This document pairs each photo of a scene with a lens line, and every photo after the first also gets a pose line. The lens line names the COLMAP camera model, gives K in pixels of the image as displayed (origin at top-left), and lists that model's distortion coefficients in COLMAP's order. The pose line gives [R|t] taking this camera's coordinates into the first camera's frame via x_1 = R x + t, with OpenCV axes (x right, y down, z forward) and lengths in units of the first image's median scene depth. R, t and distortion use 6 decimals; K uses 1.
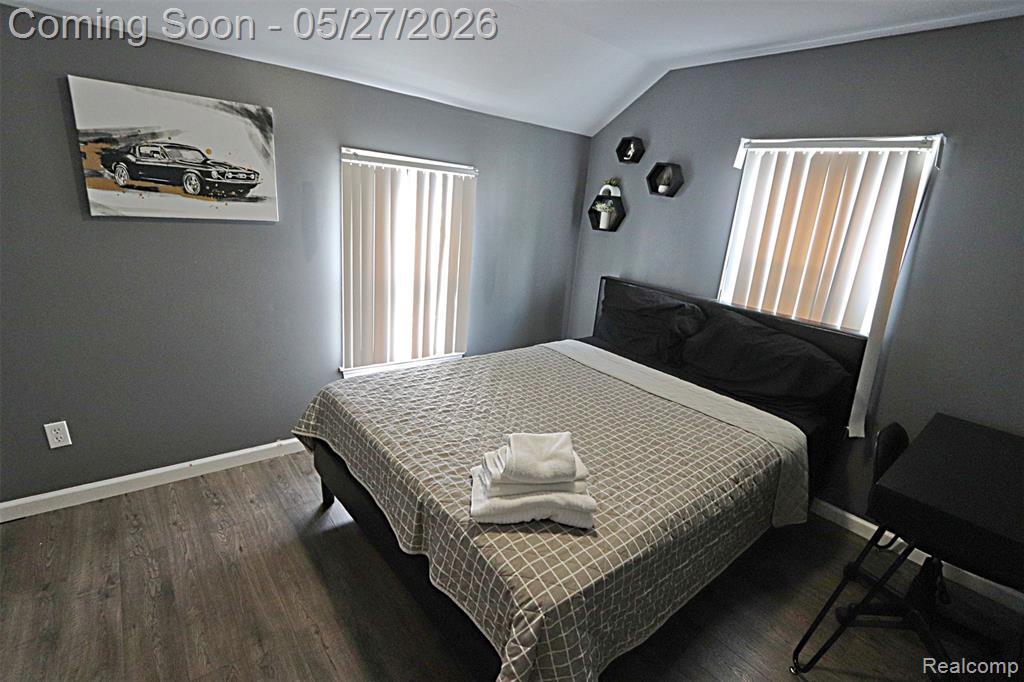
lens RADIAL K [[468.7, 0, 504.9], [0, 468.7, 336.8], [0, 0, 1]] dist [-0.015936, 0.003331]
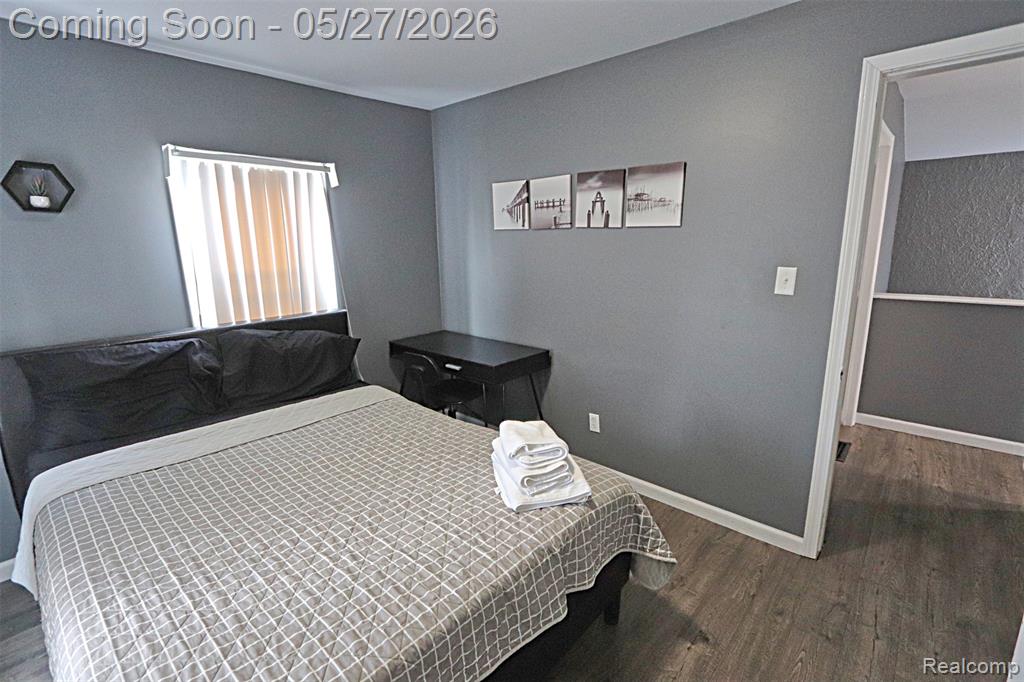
lens RADIAL K [[468.7, 0, 501.3], [0, 468.7, 339.5], [0, 0, 1]] dist [-0.015936, 0.003331]
pose [[-0.130747, -0.292506, 0.947283, -0.544450], [0.278333, 0.906229, 0.318245, -0.212678], [-0.951544, 0.305269, -0.037073, 0.593464]]
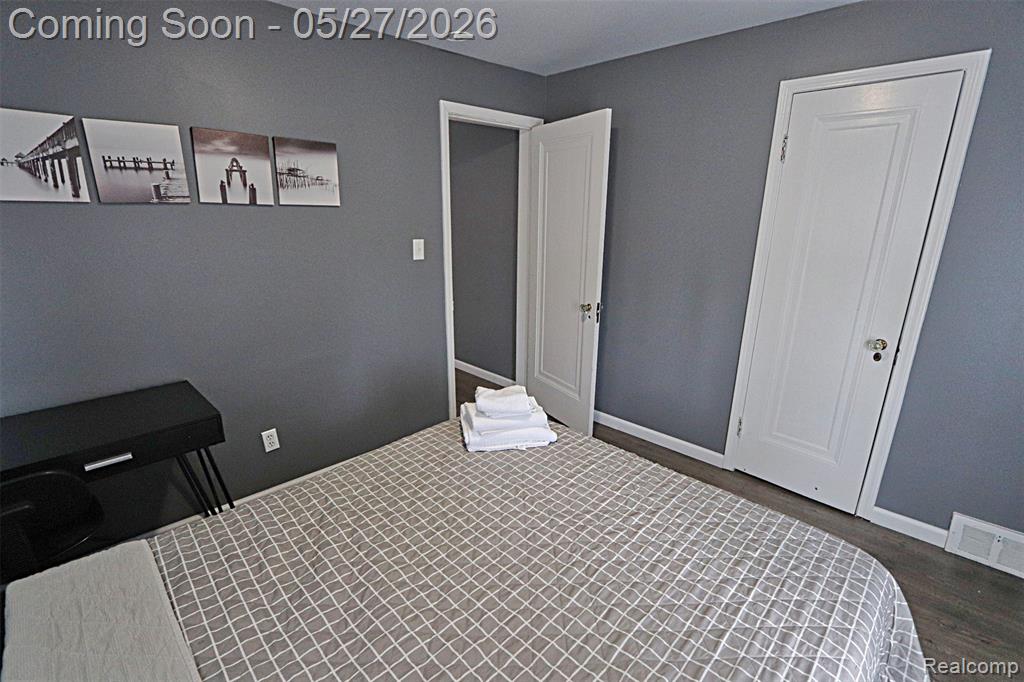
lens RADIAL K [[468.7, 0, 508.6], [0, 468.7, 339.0], [0, 0, 1]] dist [-0.015936, 0.003331]
pose [[-0.992159, -0.063551, -0.107618, 0.131804], [-0.109916, 0.853535, 0.509310, -0.324732], [0.059489, 0.517146, -0.853827, 1.174879]]
